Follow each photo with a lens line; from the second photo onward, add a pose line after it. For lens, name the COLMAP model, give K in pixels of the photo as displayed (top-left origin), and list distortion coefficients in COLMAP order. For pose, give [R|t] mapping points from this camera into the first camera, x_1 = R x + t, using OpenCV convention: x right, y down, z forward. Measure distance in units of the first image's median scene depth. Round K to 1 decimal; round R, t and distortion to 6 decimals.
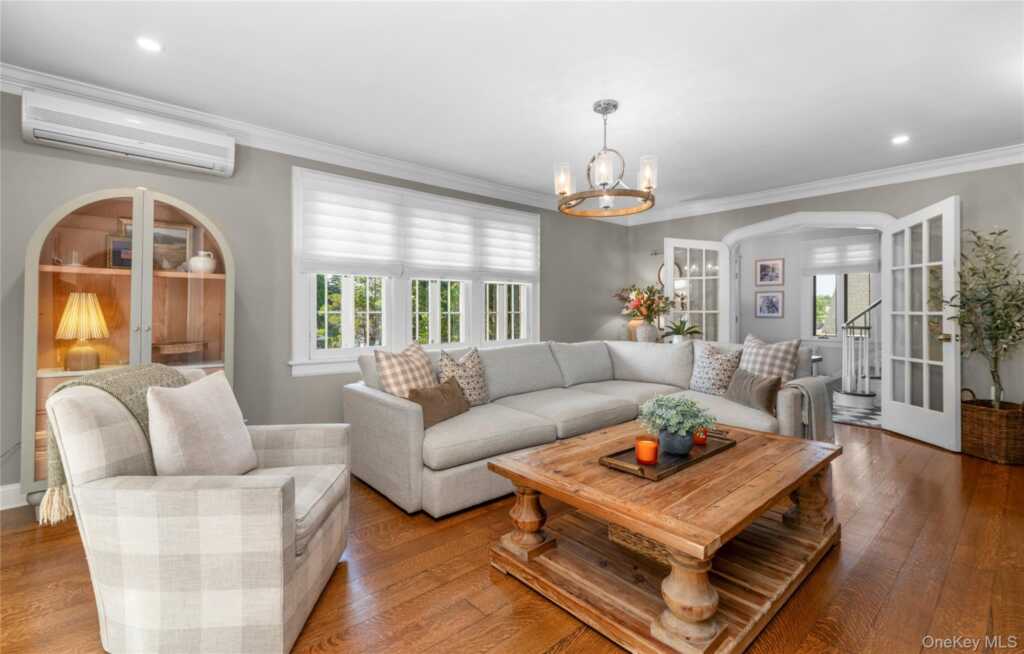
lens RADIAL K [[452.7, 0, 511.2], [0, 452.7, 312.2], [0, 0, 1]] dist [0.001046, -0.000034]
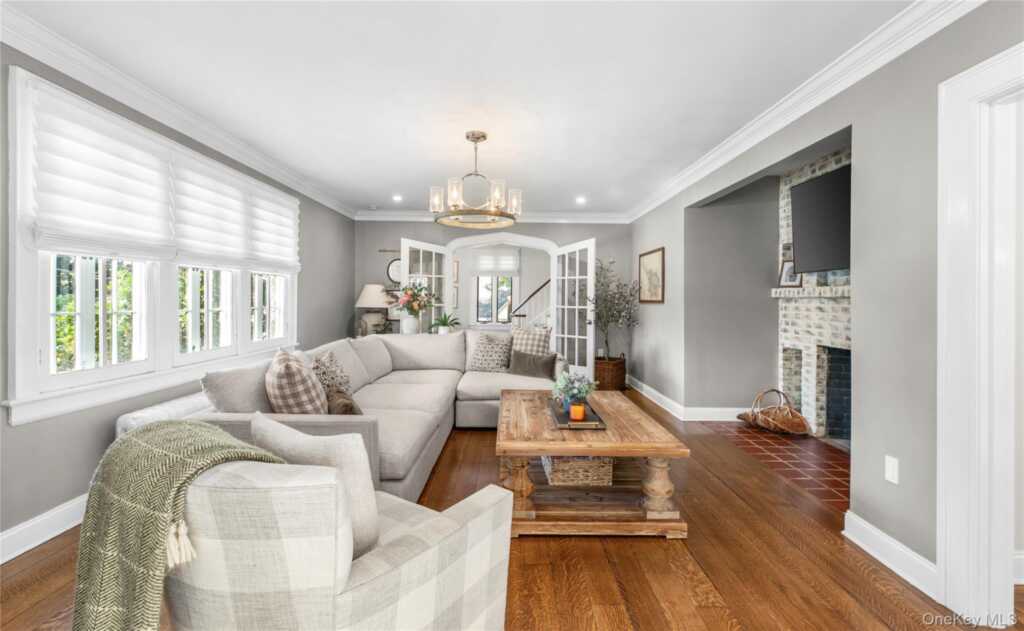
lens RADIAL K [[446.3, 0, 512.7], [0, 446.3, 301.4], [0, 0, 1]] dist [0.000262, -0.000016]
pose [[0.653499, 0.001739, 0.756926, -0.460564], [-0.007162, 0.999967, 0.003886, -0.023484], [-0.756894, -0.007960, 0.653490, 0.126417]]
